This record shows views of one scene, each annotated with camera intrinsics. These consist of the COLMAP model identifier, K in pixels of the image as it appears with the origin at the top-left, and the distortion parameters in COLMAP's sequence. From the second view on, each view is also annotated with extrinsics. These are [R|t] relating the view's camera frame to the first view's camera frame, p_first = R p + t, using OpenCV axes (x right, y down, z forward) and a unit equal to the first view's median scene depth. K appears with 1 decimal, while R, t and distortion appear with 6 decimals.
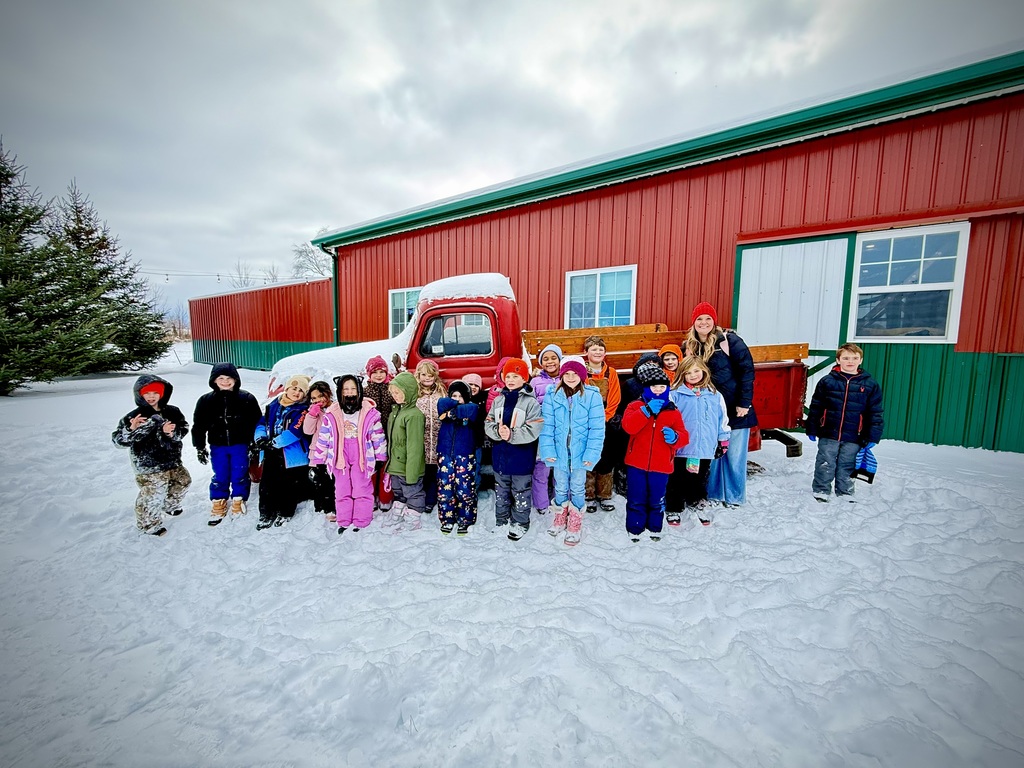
lens RADIAL K [[411.4, 0, 510.7], [0, 411.4, 382.6], [0, 0, 1]] dist [0.000662, 0.000624]
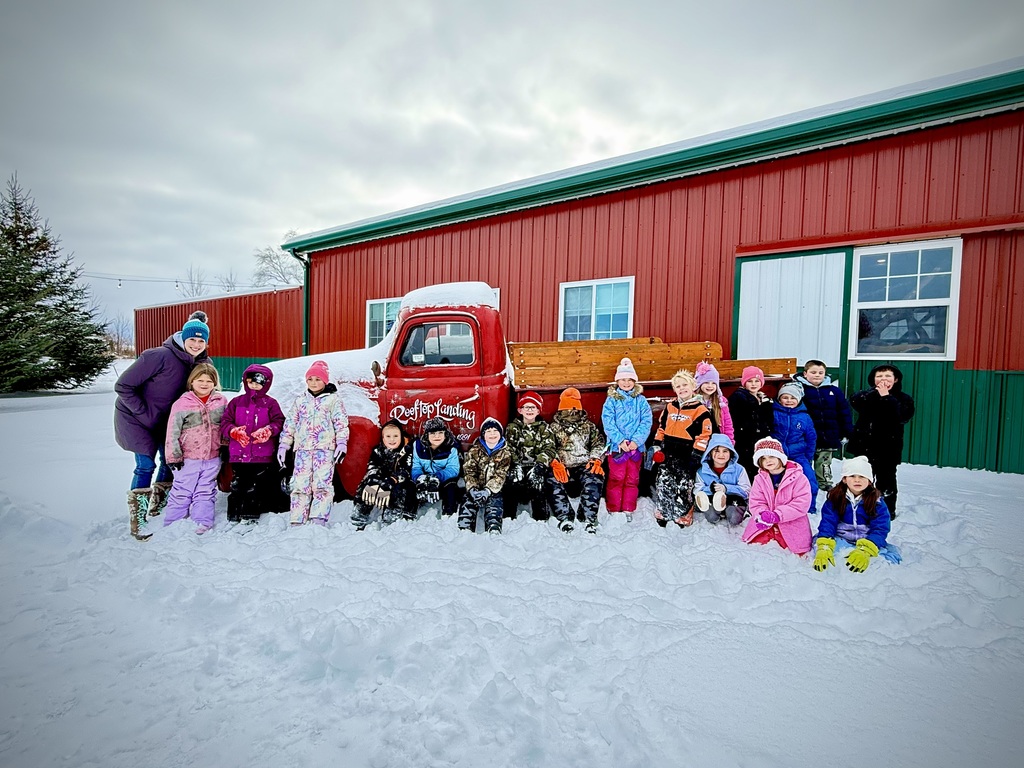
lens RADIAL K [[489.8, 0, 517.1], [0, 489.8, 388.6], [0, 0, 1]] dist [0.004428, -0.001324]
pose [[0.999773, 0.010410, 0.018577, 0.021366], [-0.009420, 0.998570, -0.052617, 0.030152], [-0.019098, 0.052430, 0.998442, -0.095958]]
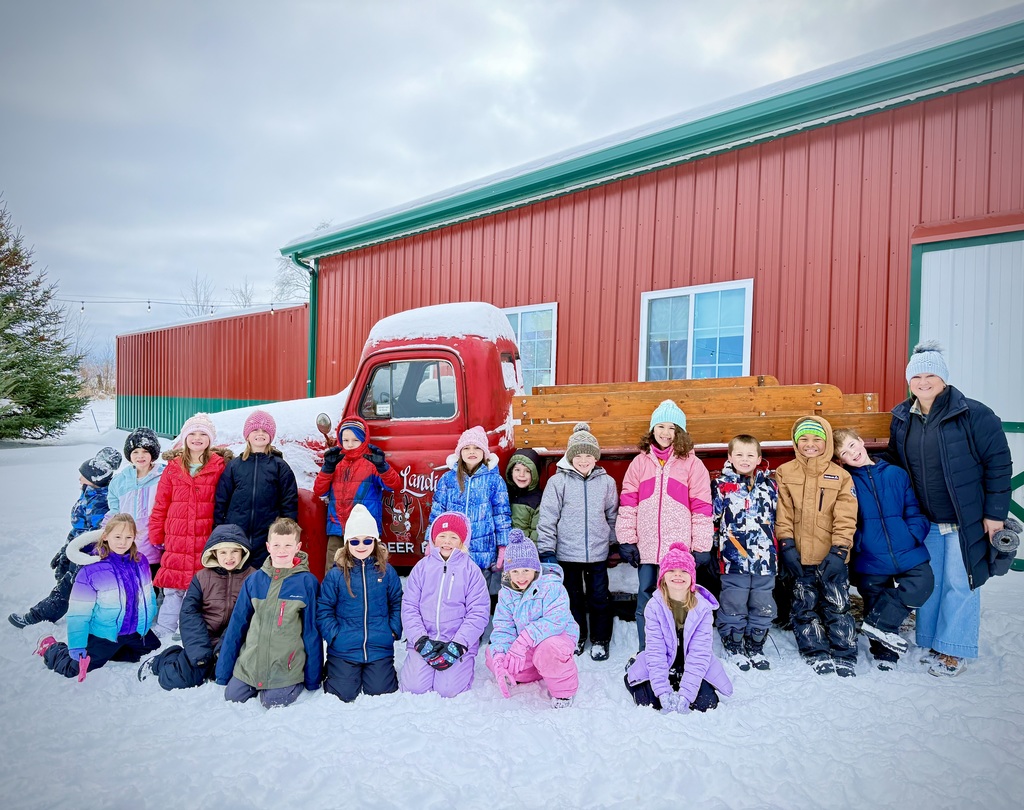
lens RADIAL K [[750.3, 0, 503.8], [0, 750.3, 401.7], [0, 0, 1]] dist [0.038071, -0.015132]
pose [[0.979503, 0.014266, -0.200922, 0.172789], [-0.035455, 0.994126, -0.102259, 0.019227], [0.198283, 0.107287, 0.974255, -0.135703]]
